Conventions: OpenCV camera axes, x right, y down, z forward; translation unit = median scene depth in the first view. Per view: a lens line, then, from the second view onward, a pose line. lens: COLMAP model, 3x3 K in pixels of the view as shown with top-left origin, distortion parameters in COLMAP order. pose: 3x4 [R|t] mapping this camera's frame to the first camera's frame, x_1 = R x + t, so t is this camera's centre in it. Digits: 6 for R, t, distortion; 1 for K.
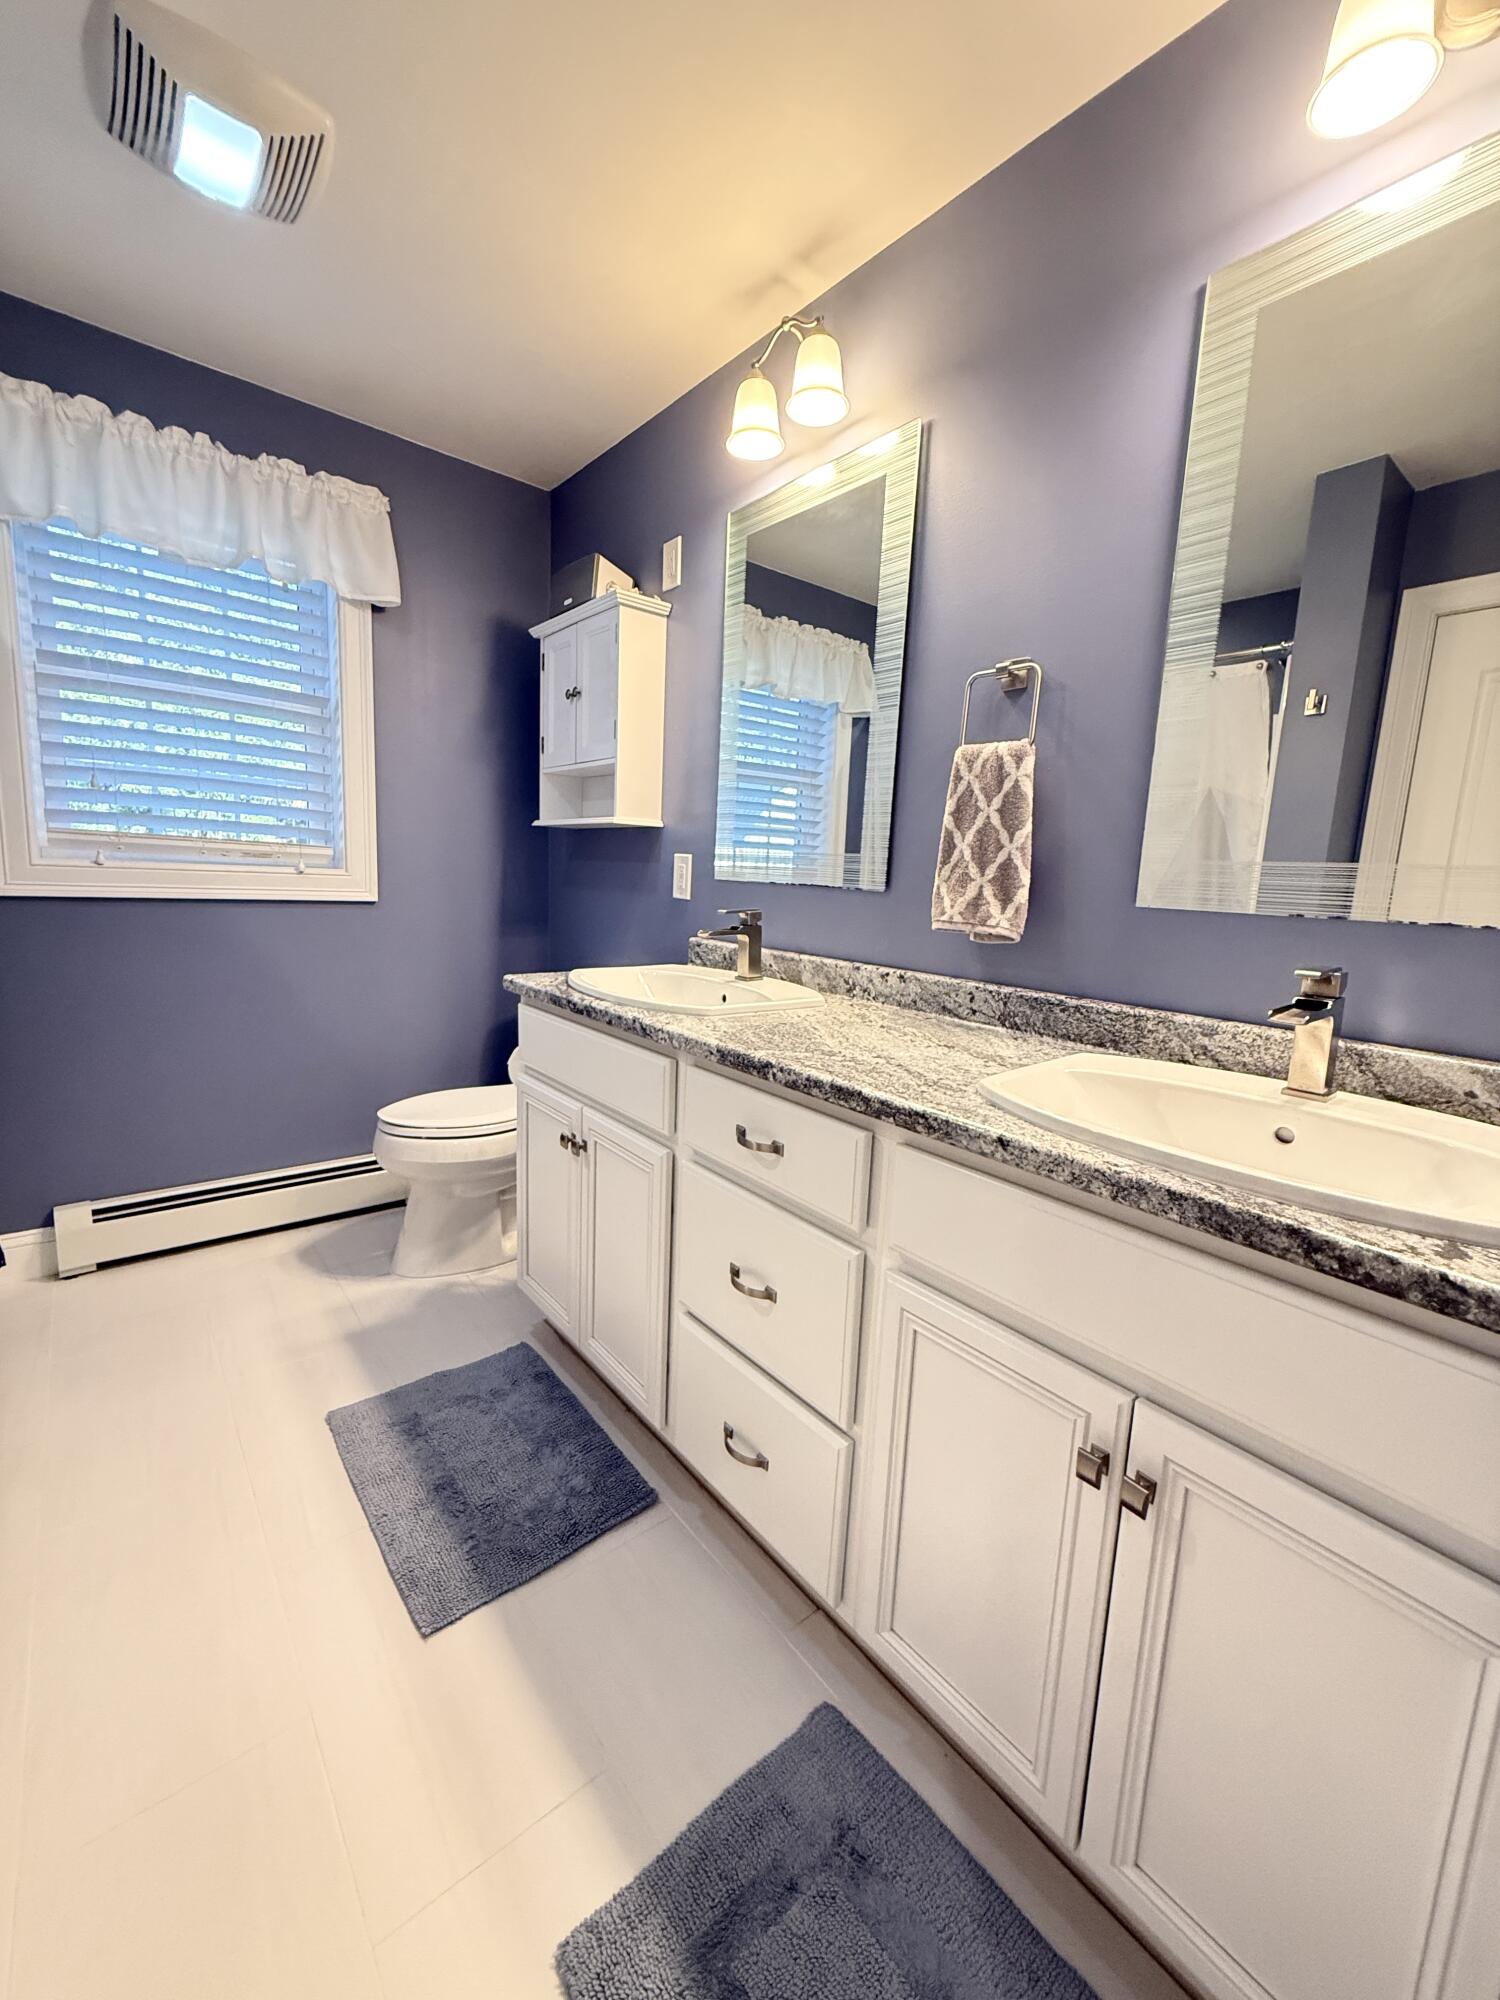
lens RADIAL K [[805.5, 0, 750.0], [0, 805.5, 1000.0], [0, 0, 1]] dist [-0.000099, -0.000100]
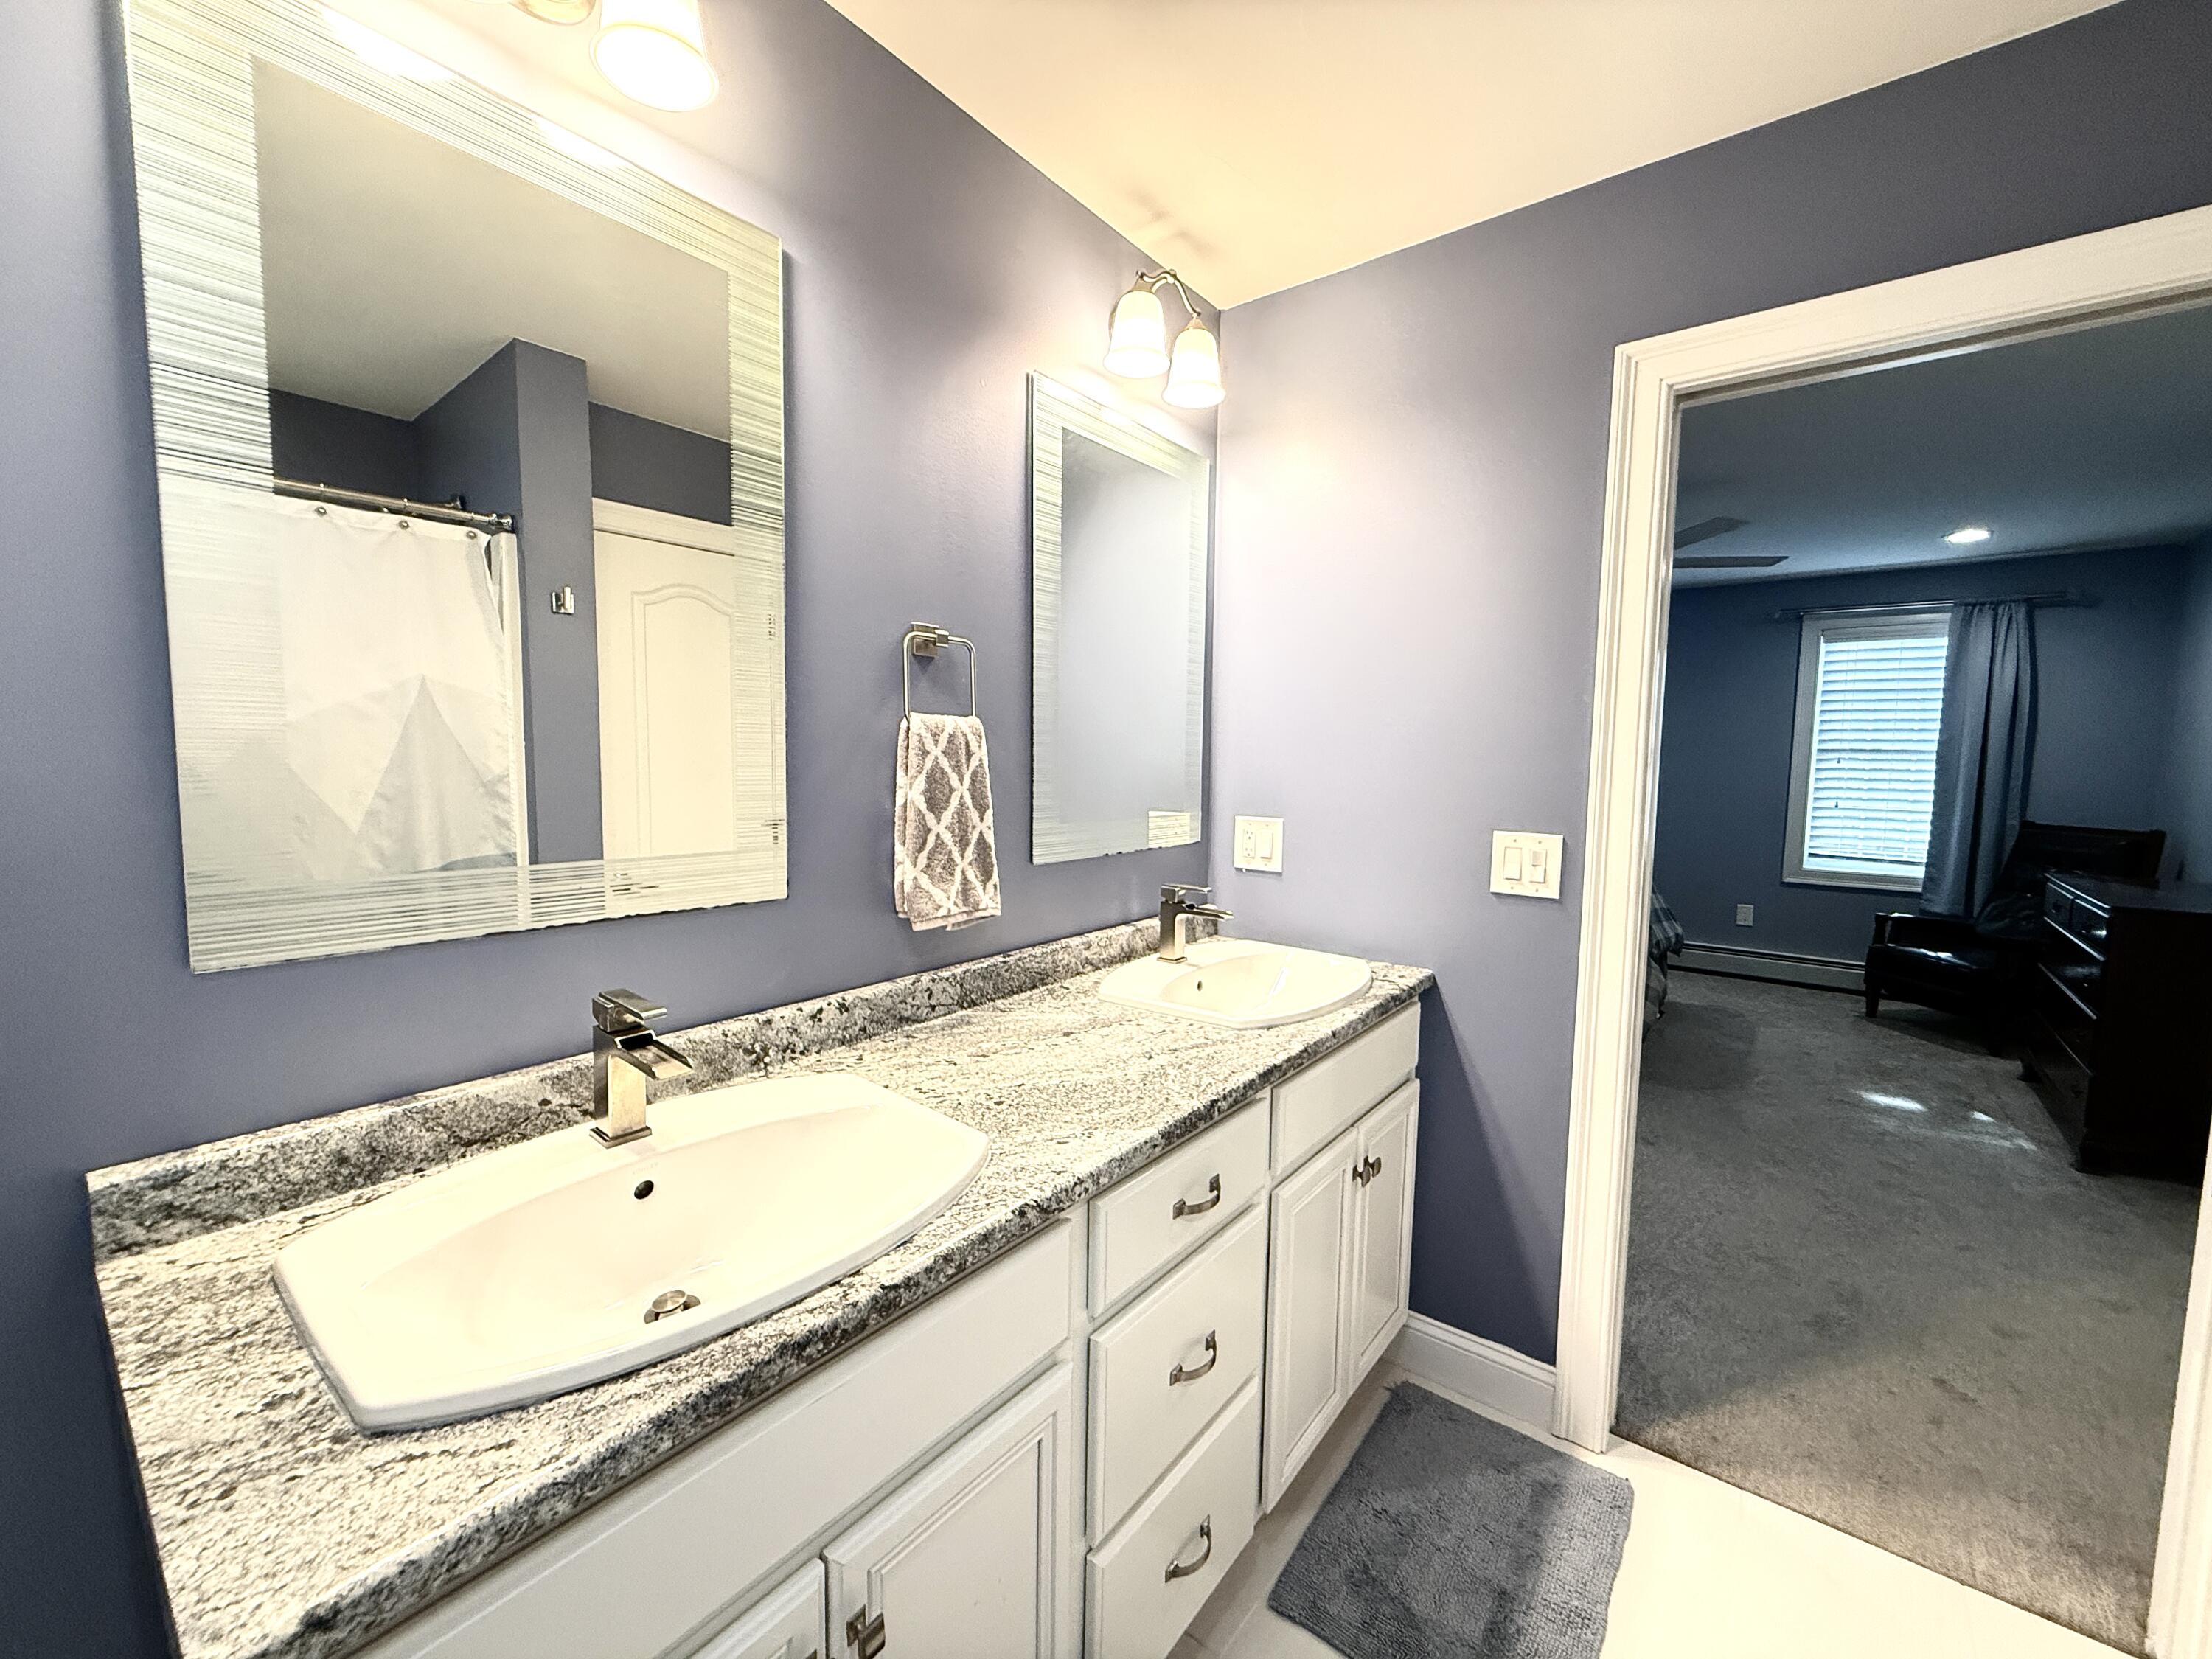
lens RADIAL K [[890.9, 0, 1106.0], [0, 890.9, 829.5], [0, 0, 1]] dist [-0.000099, -0.000100]
pose [[-0.226264, -0.131792, 0.965109, -0.721689], [0.124933, 0.978695, 0.162937, -0.329851], [-0.966021, 0.157441, -0.204979, 1.036172]]
